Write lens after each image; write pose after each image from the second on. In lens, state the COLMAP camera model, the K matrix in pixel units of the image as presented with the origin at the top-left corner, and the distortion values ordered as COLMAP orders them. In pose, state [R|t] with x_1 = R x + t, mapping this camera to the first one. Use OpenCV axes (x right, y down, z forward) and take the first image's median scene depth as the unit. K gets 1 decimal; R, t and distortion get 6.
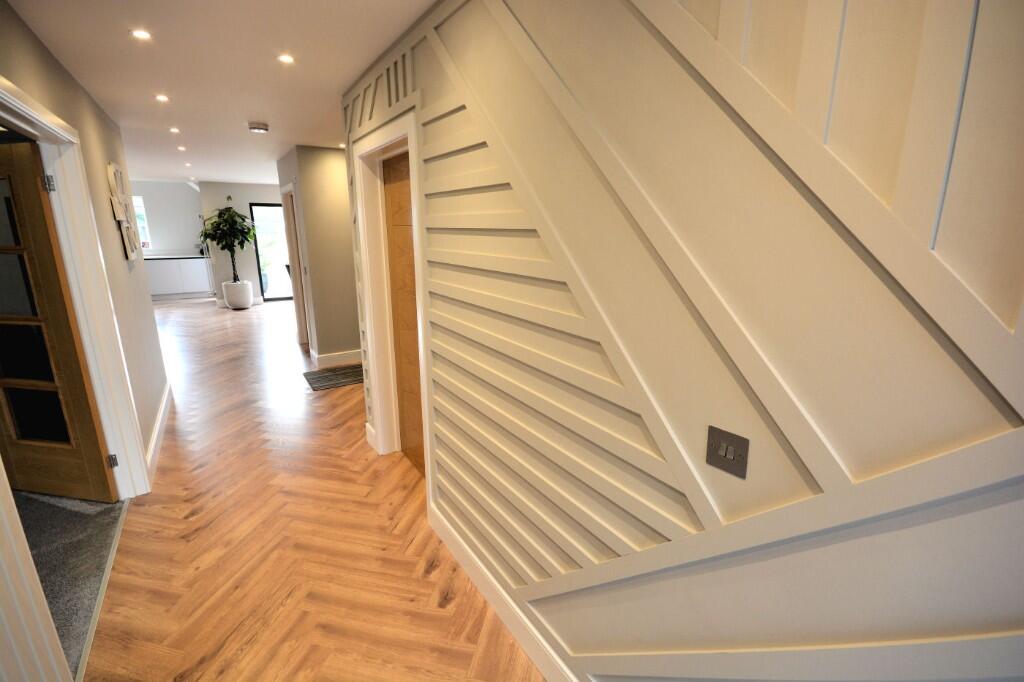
lens RADIAL K [[441.4, 0, 512.7], [0, 441.4, 334.8], [0, 0, 1]] dist [-0.027784, 0.000103]
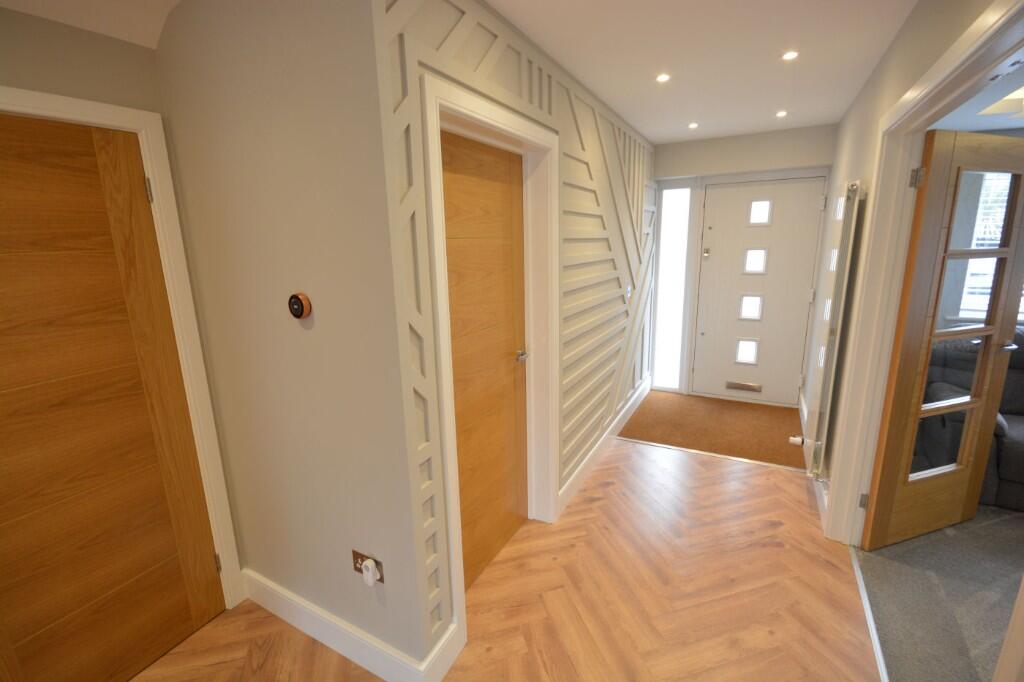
lens RADIAL K [[441.4, 0, 512.7], [0, 441.4, 334.8], [0, 0, 1]] dist [-0.027784, 0.000103]
pose [[-0.465328, -0.169868, 0.868686, -1.107261], [0.231355, 0.923954, 0.304605, -0.364139], [-0.854368, 0.342716, -0.390642, 1.530200]]
